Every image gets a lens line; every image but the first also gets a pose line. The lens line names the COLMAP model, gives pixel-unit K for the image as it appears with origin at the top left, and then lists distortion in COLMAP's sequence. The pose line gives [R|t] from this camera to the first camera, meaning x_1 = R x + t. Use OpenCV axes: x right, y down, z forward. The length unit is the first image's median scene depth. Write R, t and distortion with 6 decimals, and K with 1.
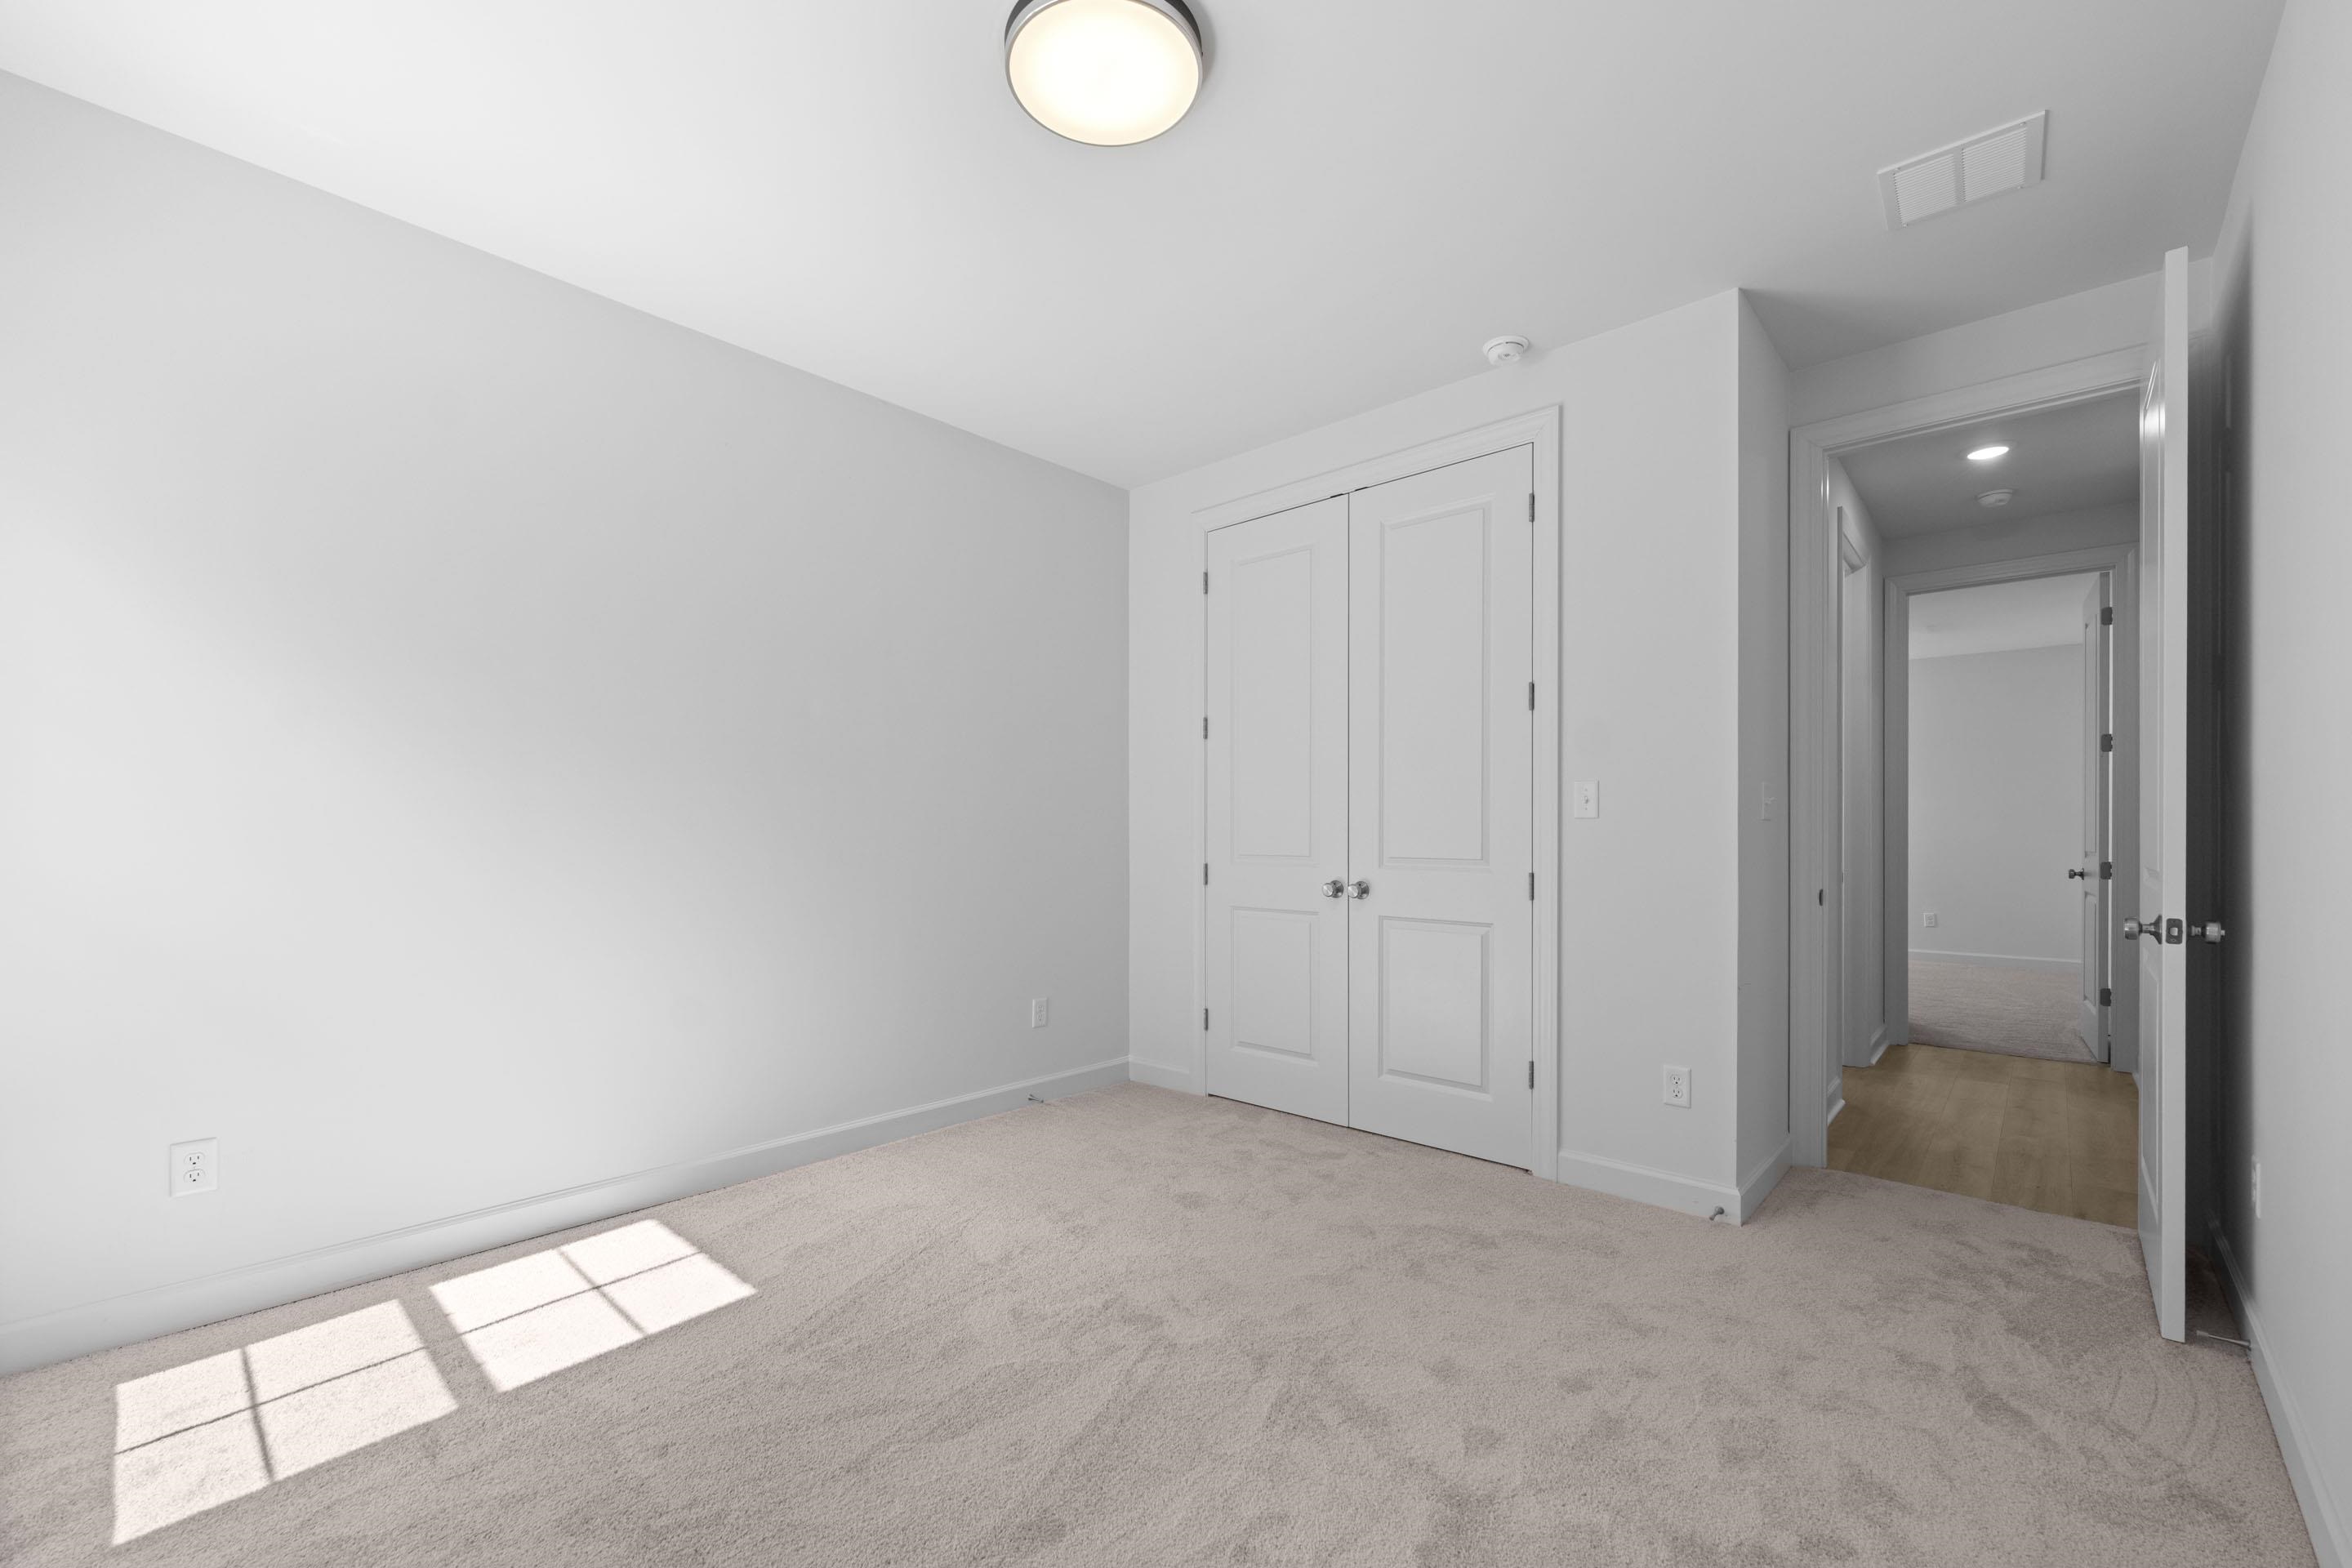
lens RADIAL K [[950.4, 0, 1184.5], [0, 950.4, 817.2], [0, 0, 1]] dist [-0.000687, -0.000129]
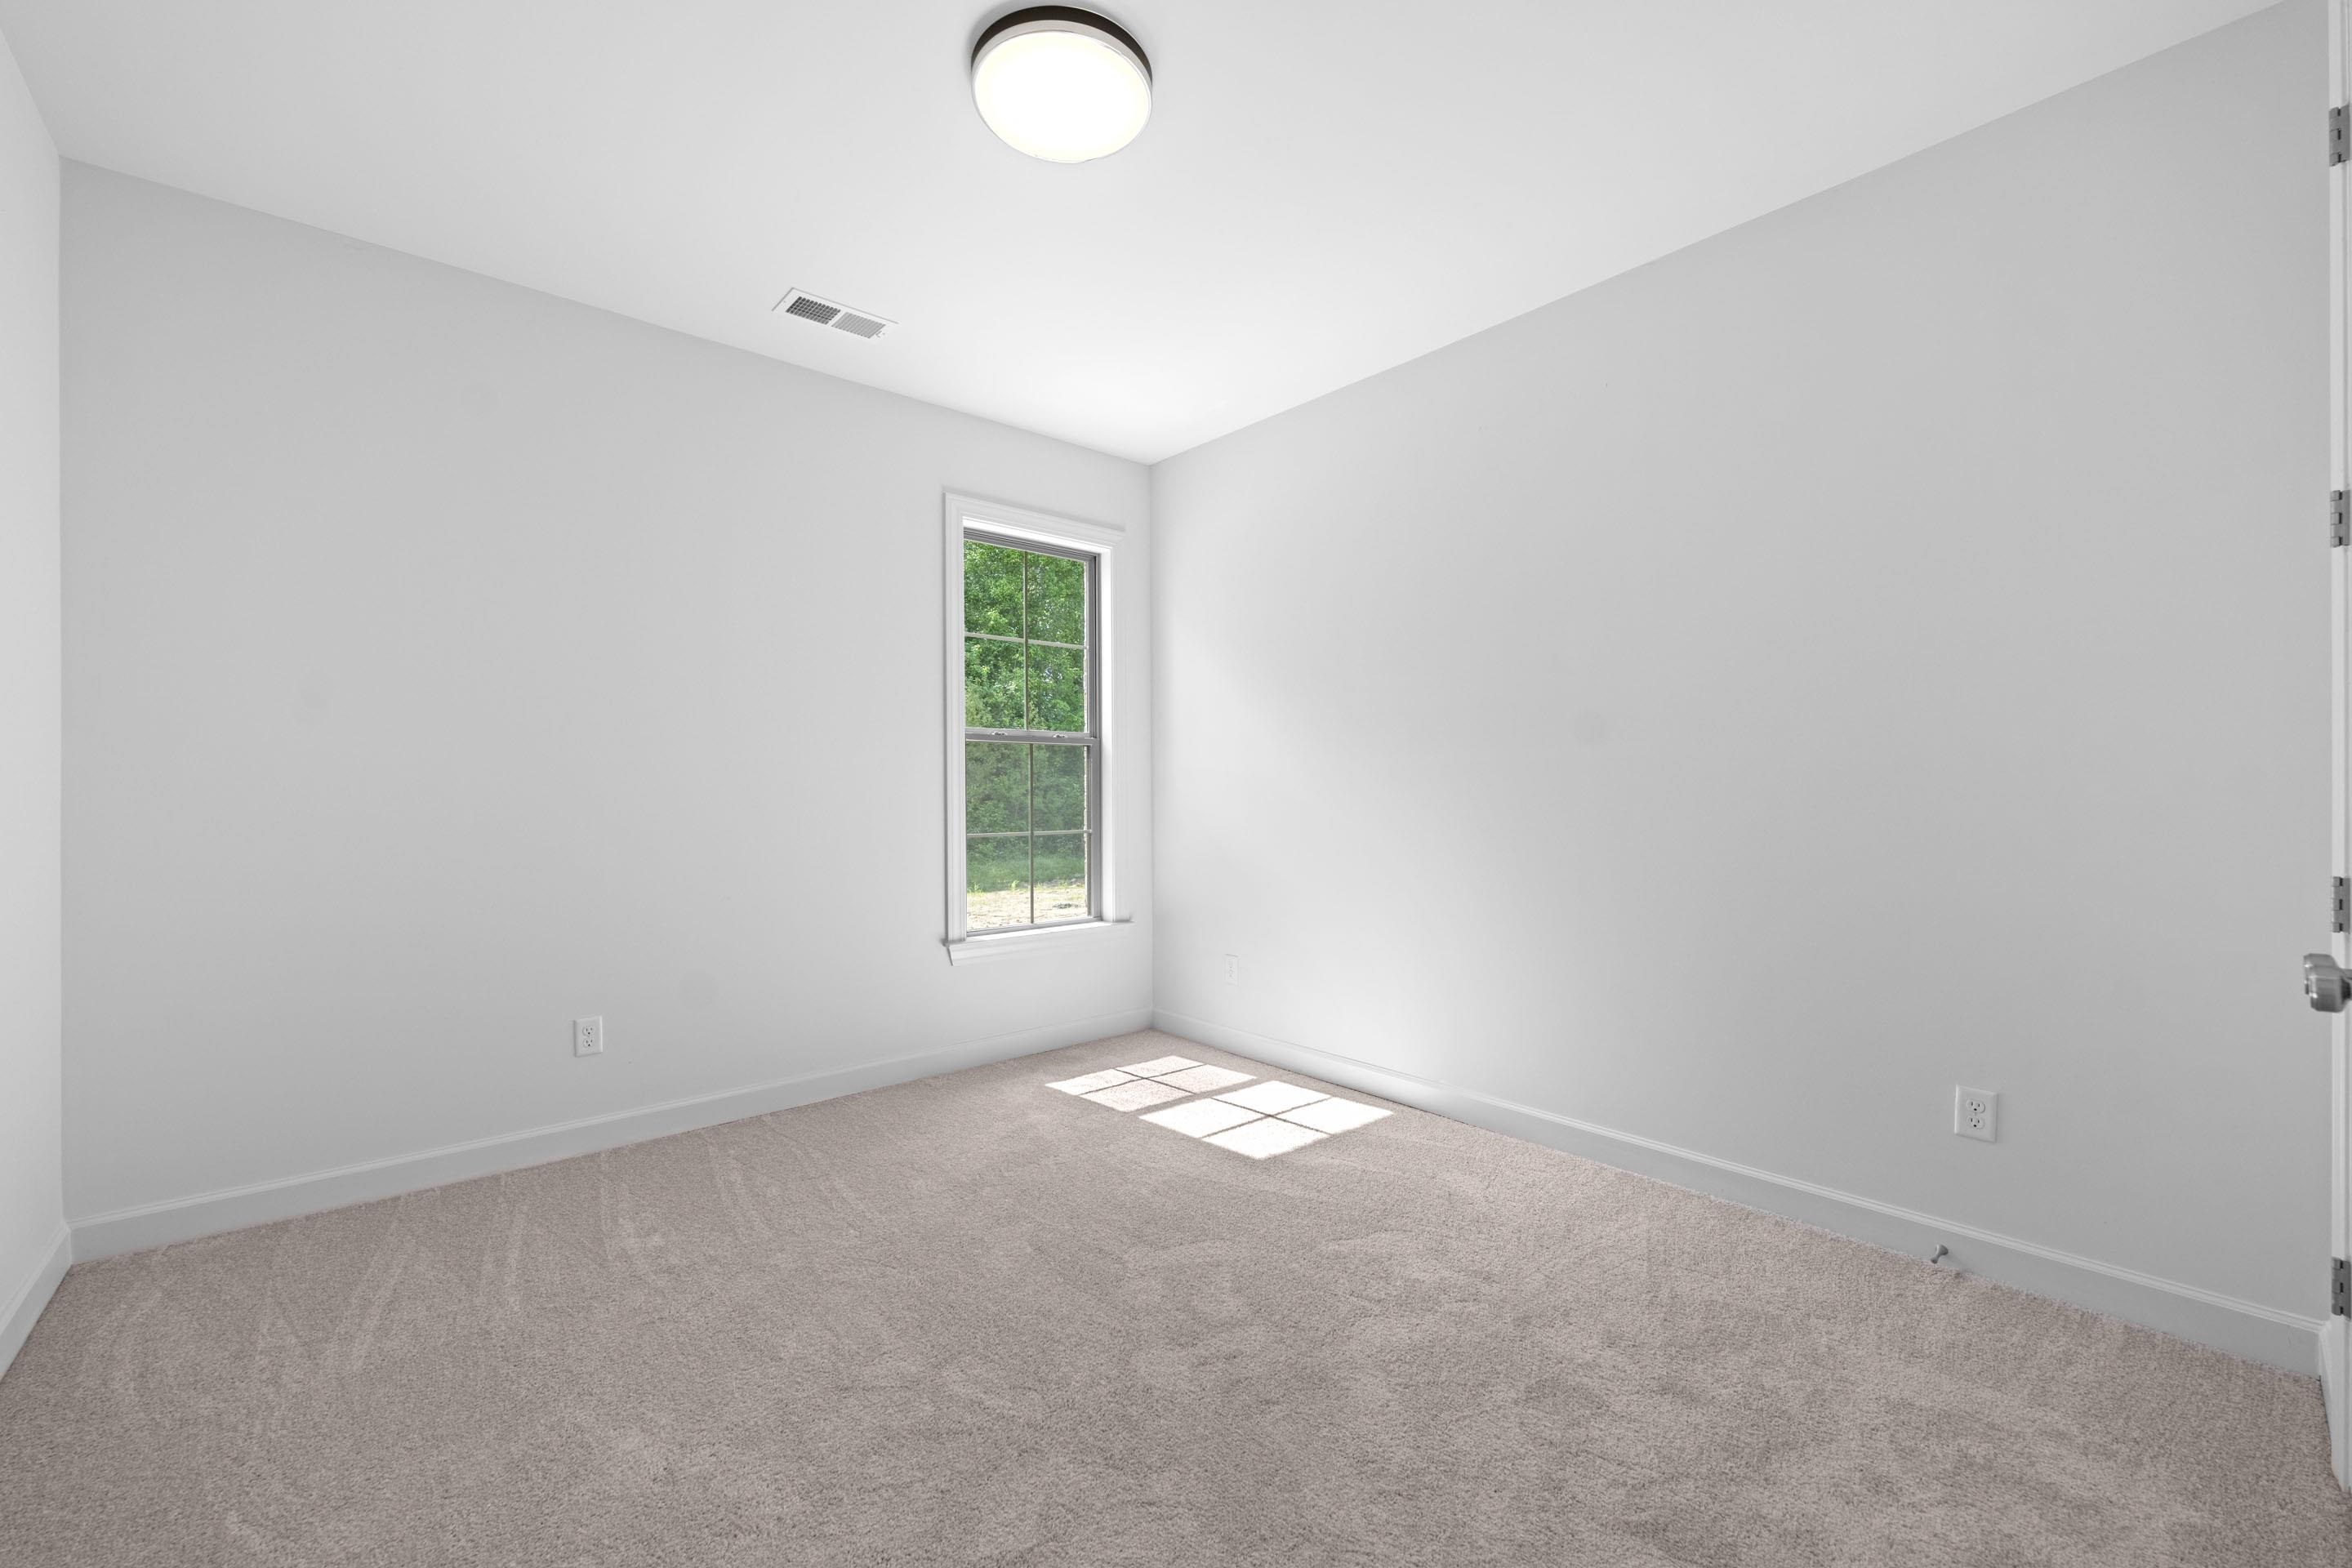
lens RADIAL K [[983.3, 0, 1190.5], [0, 983.3, 793.9], [0, 0, 1]] dist [0.000747, -0.000216]
pose [[-0.111796, 0.009056, -0.993690, 0.699999], [0.013178, 0.999884, 0.007630, 0.006124], [0.993644, -0.012242, -0.111902, 0.884983]]
